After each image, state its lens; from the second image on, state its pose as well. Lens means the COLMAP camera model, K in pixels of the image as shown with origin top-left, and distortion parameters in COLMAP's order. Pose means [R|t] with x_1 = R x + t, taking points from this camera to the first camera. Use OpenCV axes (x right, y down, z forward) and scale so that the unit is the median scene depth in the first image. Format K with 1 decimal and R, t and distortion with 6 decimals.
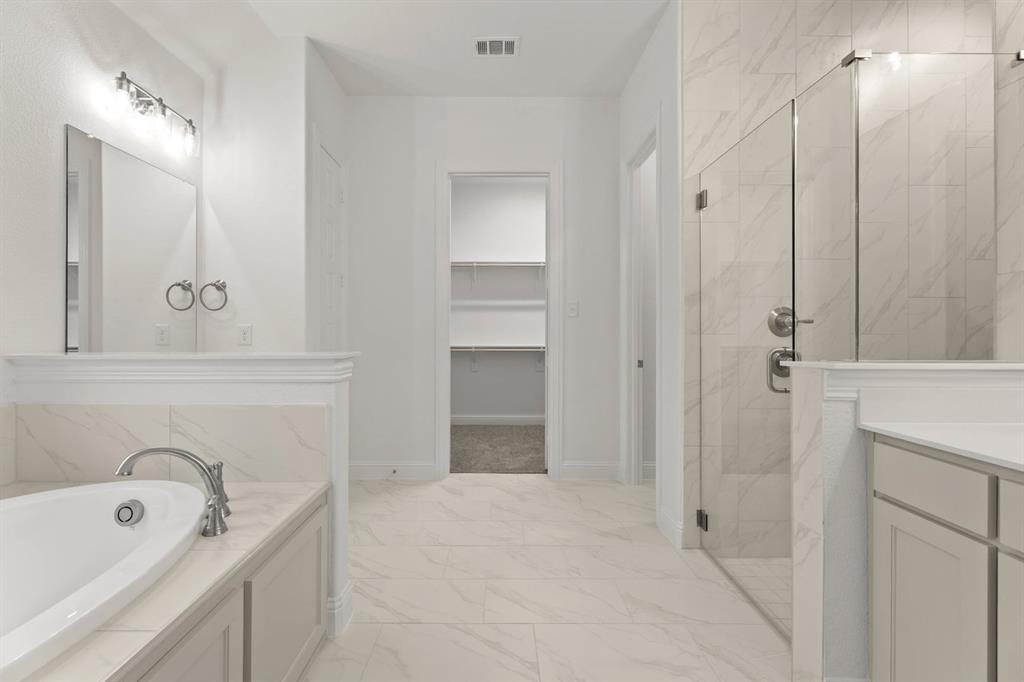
lens RADIAL K [[422.5, 0, 510.6], [0, 422.5, 333.6], [0, 0, 1]] dist [-0.000306, 0.000119]
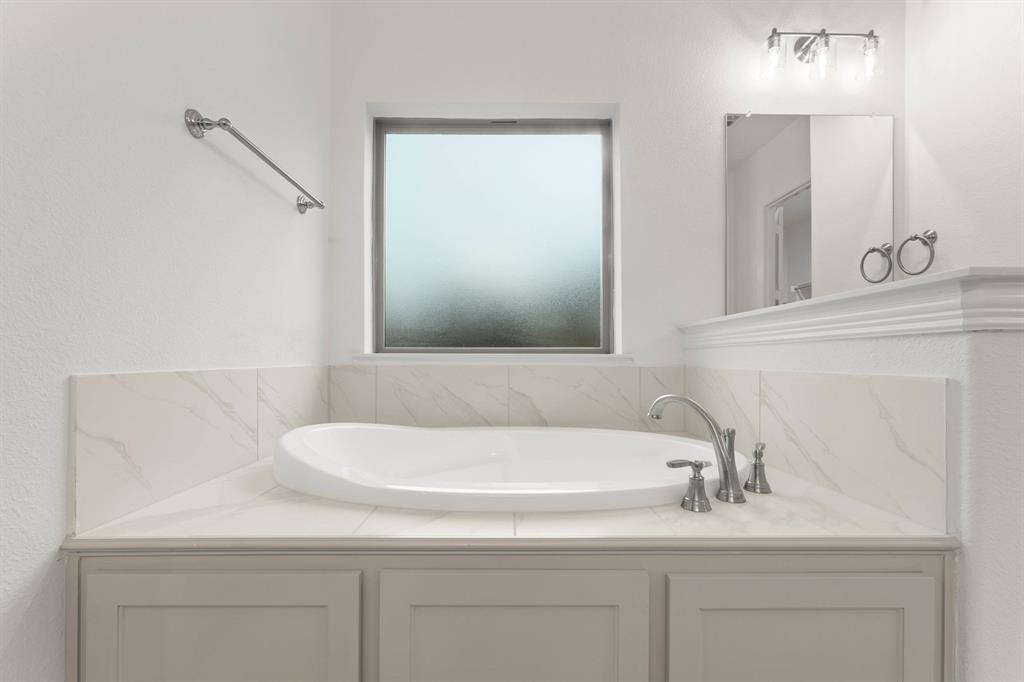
lens RADIAL K [[433.6, 0, 509.5], [0, 433.6, 363.9], [0, 0, 1]] dist [0.000255, 0.000127]
pose [[-0.022400, 0.001974, -0.999747, 0.058374], [-0.002429, 0.999995, 0.002029, 0.111321], [0.999746, 0.002474, -0.022395, 0.368761]]
